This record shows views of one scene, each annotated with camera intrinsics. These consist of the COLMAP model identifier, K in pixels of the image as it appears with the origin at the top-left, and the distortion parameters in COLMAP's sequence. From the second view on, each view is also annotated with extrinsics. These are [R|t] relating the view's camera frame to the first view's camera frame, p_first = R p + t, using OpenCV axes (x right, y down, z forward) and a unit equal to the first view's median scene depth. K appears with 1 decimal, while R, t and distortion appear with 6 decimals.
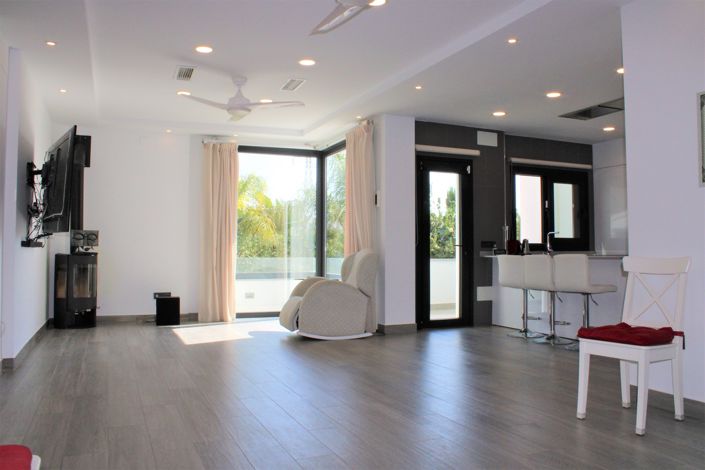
lens RADIAL K [[589.6, 0, 362.6], [0, 589.6, 212.6], [0, 0, 1]] dist [-0.122657, 0.075432]
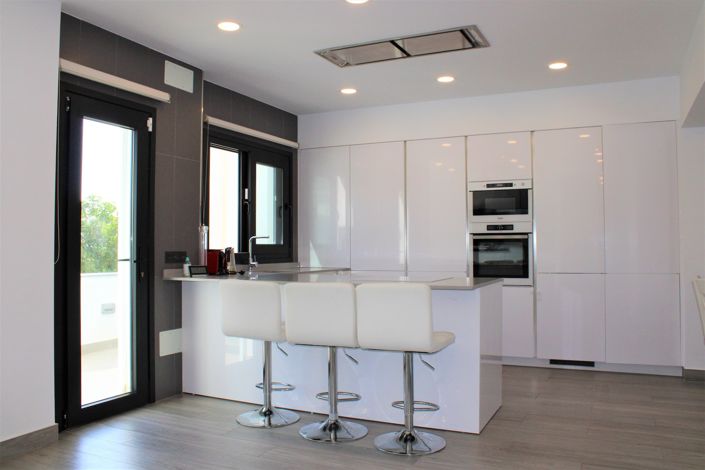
lens RADIAL K [[589.6, 0, 354.9], [0, 589.6, 228.3], [0, 0, 1]] dist [-0.122657, 0.075432]
pose [[0.761997, 0.013635, 0.647437, -0.025931], [-0.036796, 0.999075, 0.022267, 0.005905], [-0.646534, -0.040790, 0.761794, 0.437175]]
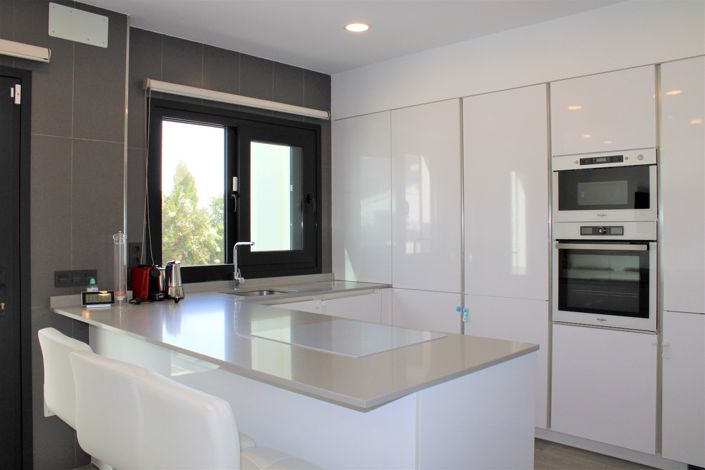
lens RADIAL K [[589.6, 0, 353.8], [0, 589.6, 230.2], [0, 0, 1]] dist [-0.122657, 0.075432]
pose [[0.931338, -0.007490, 0.364078, 0.245981], [-0.017531, 0.997707, 0.065371, -0.010309], [-0.363733, -0.067265, 0.929072, 0.539093]]
